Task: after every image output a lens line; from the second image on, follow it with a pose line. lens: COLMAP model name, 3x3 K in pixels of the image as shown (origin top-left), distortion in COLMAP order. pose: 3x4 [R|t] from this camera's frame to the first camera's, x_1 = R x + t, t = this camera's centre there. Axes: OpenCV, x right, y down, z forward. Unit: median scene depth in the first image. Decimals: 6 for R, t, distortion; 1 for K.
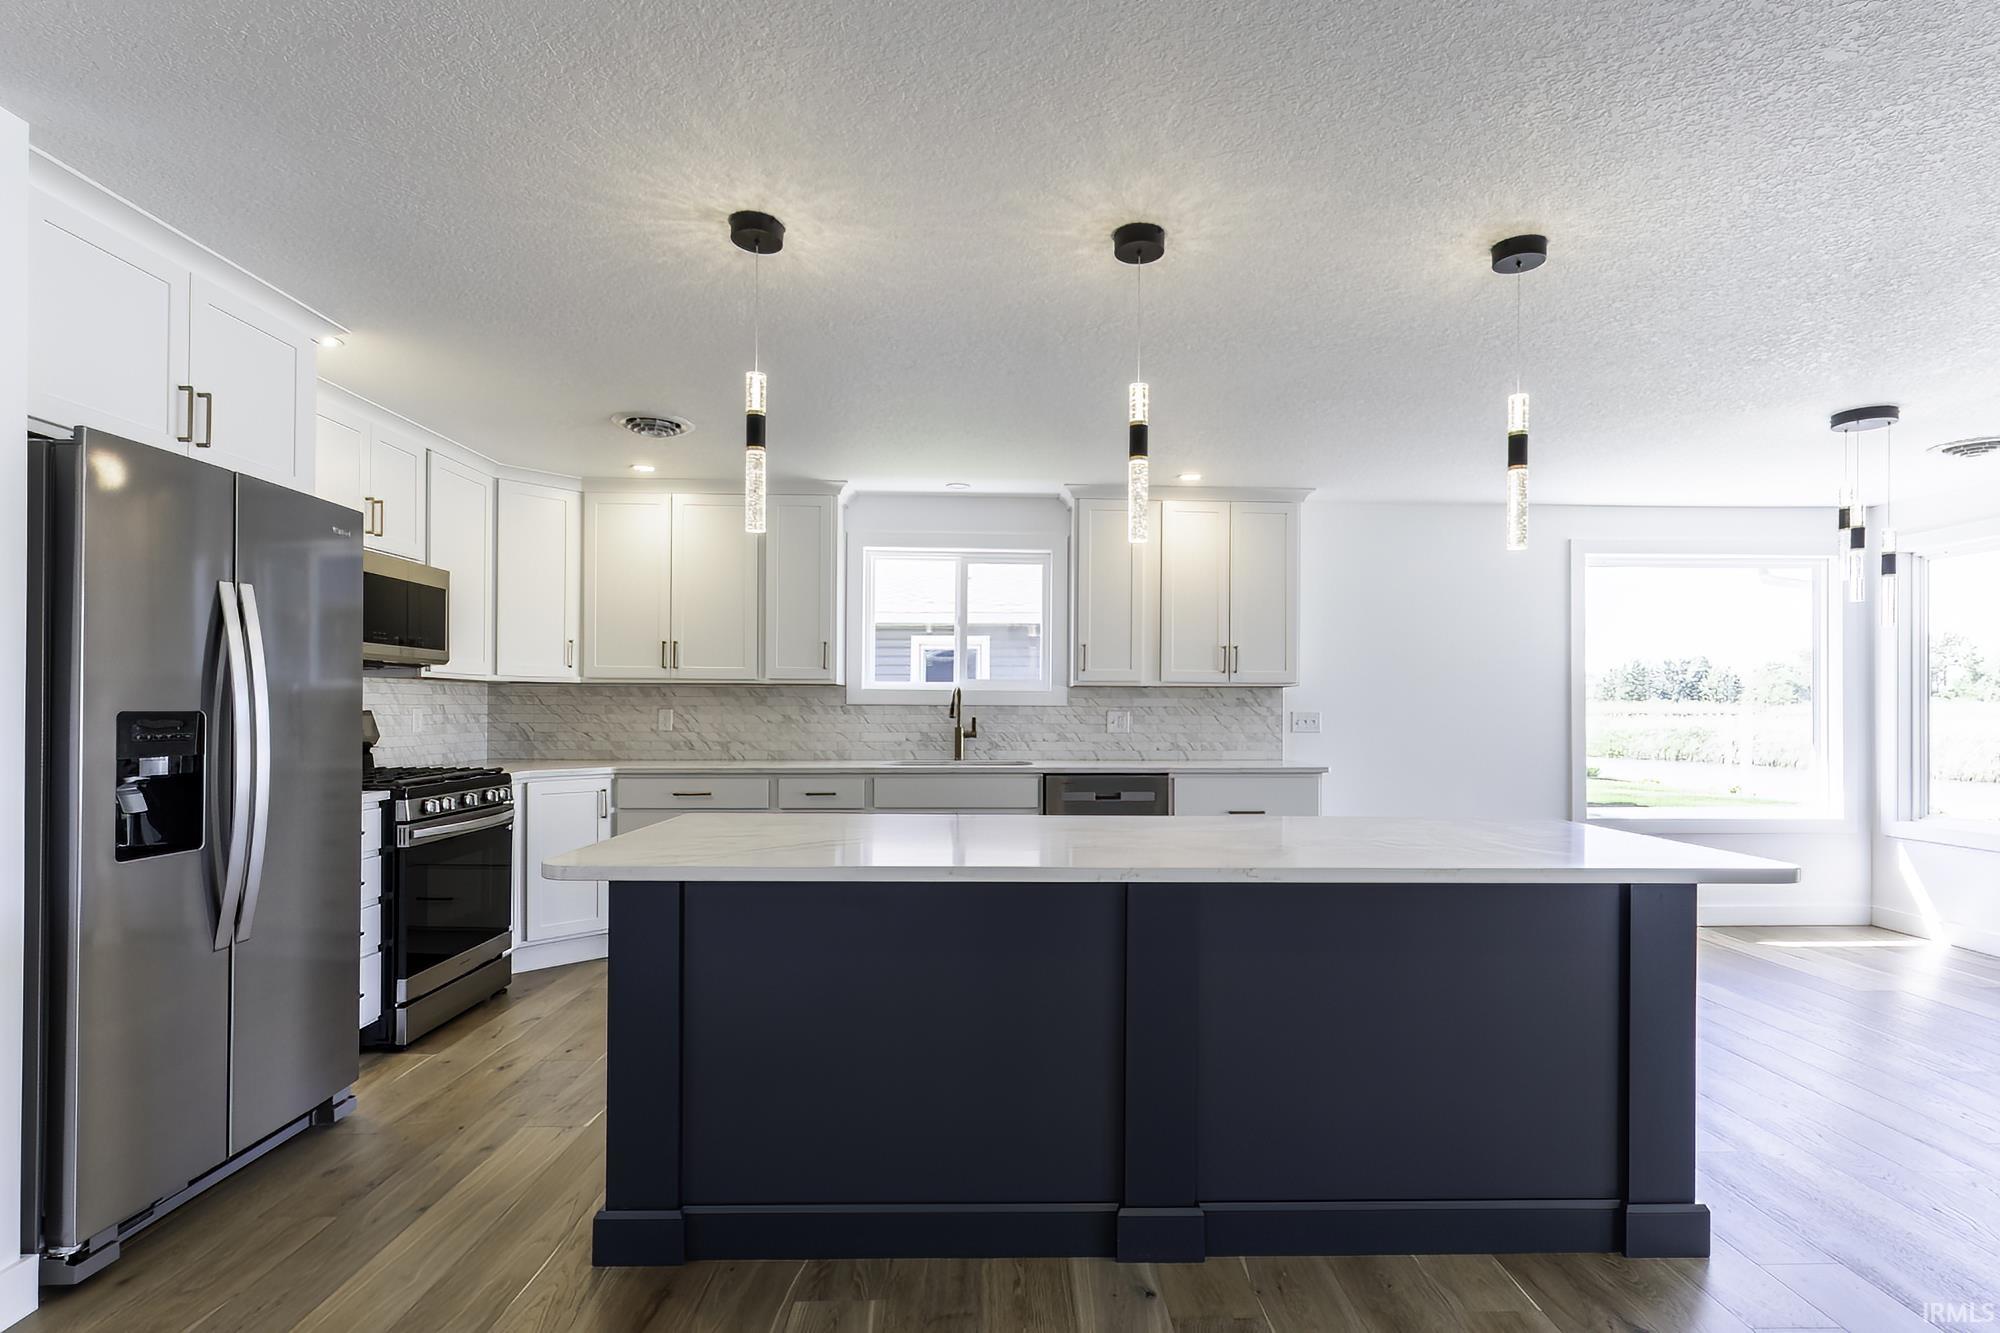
lens RADIAL K [[965.6, 0, 1009.7], [0, 965.6, 704.9], [0, 0, 1]] dist [-0.003986, 0.001911]
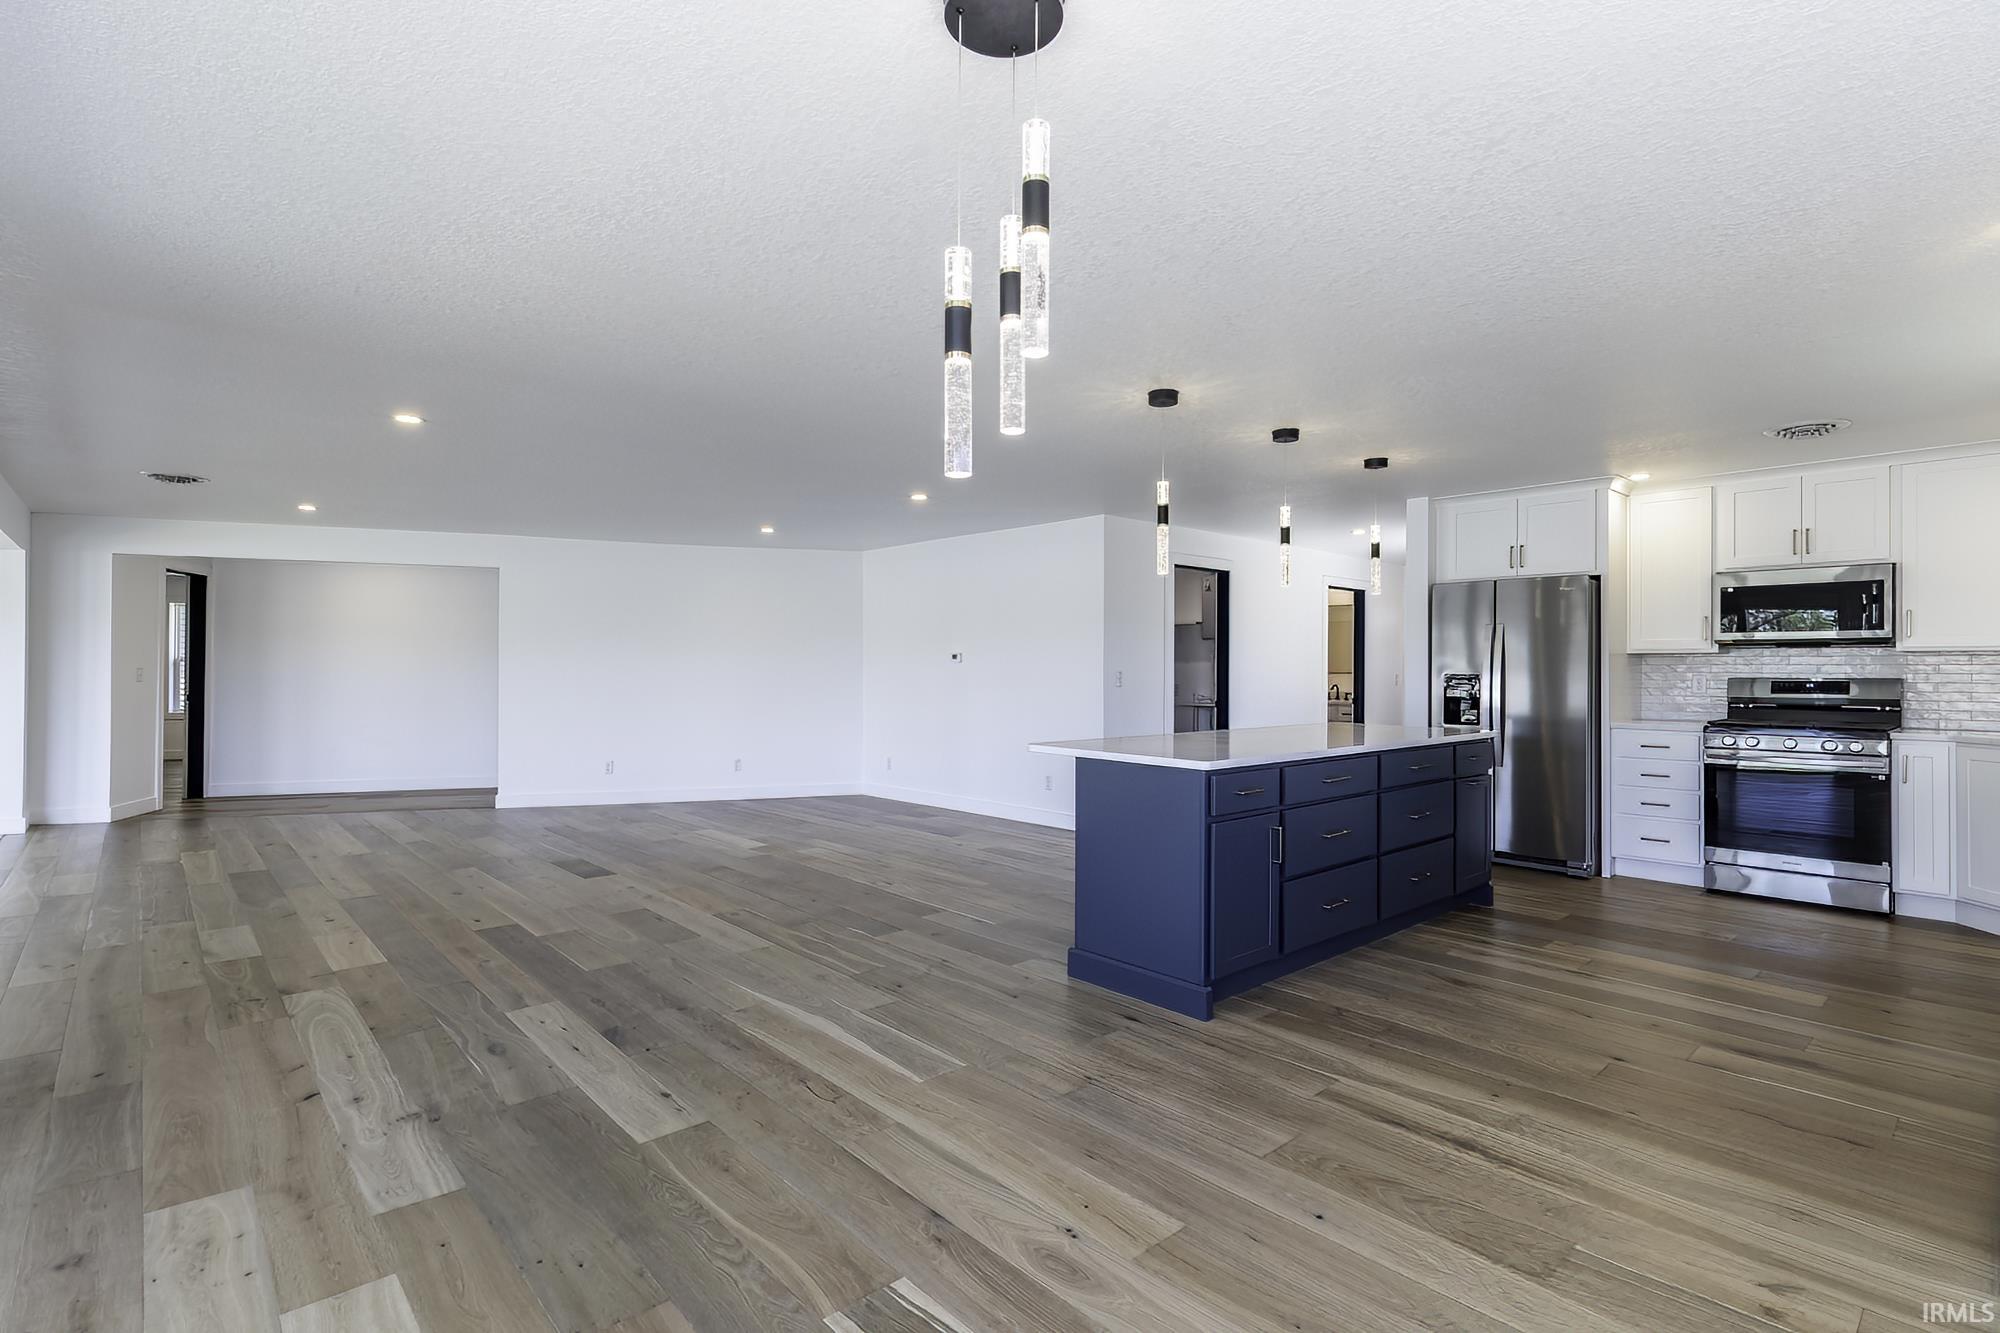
lens RADIAL K [[965.6, 0, 1012.4], [0, 965.6, 668.9], [0, 0, 1]] dist [-0.003986, 0.001911]
pose [[-0.762653, -0.008500, -0.646752, 0.834927], [-0.005606, 0.999963, -0.006531, 0.006917], [0.646783, -0.001355, -0.762673, 0.954405]]
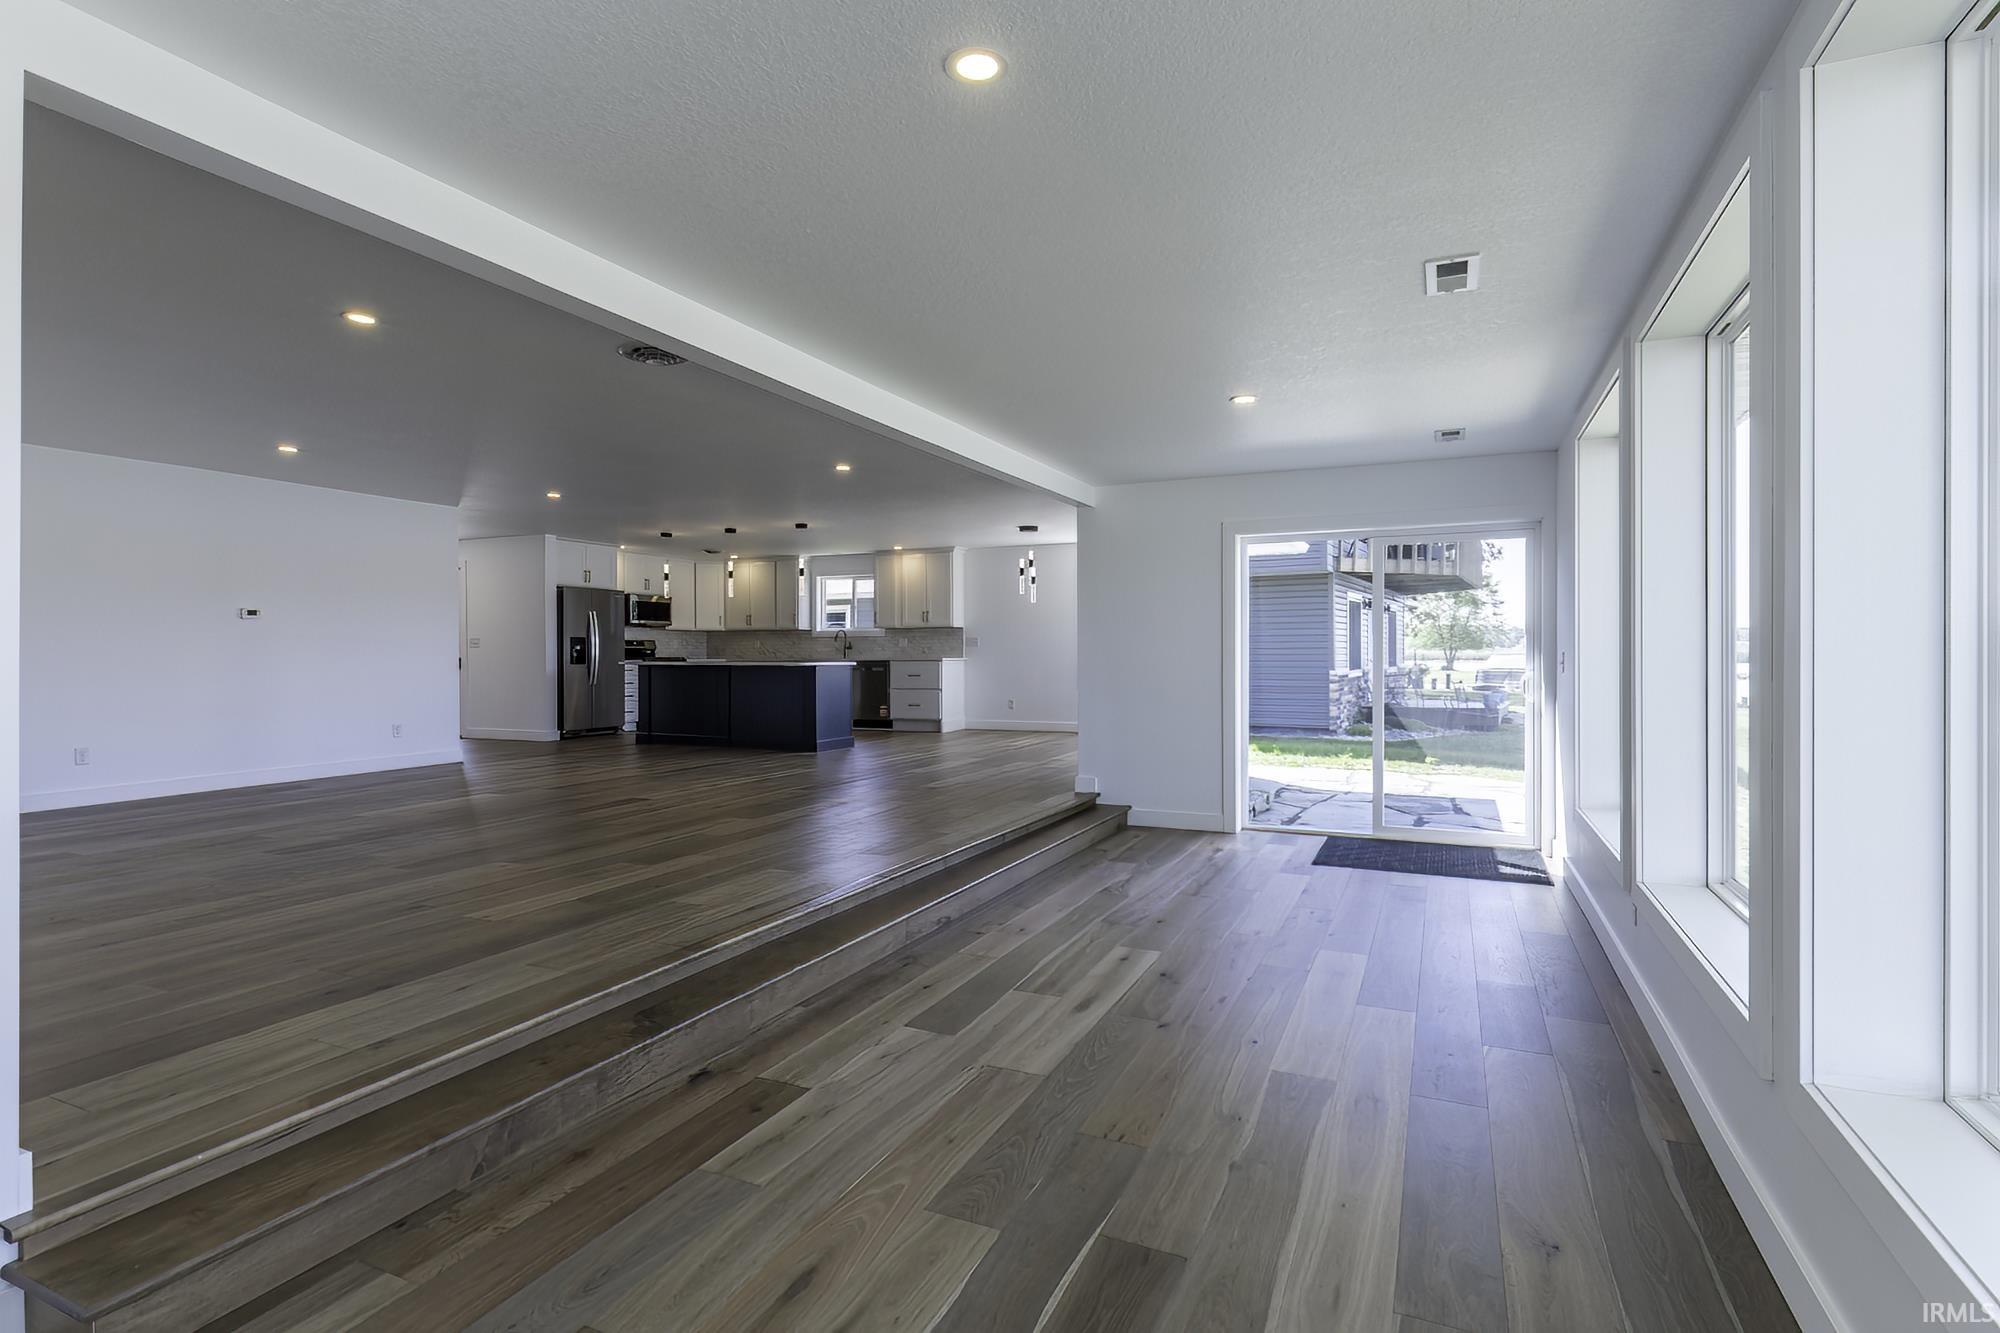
lens RADIAL K [[965.6, 0, 1015.3], [0, 965.6, 671.6], [0, 0, 1]] dist [-0.003986, 0.001911]
pose [[0.900755, 0.000590, -0.434327, 1.491329], [0.009364, 0.999740, 0.020778, 0.044919], [0.434226, -0.022783, 0.900516, -1.139596]]
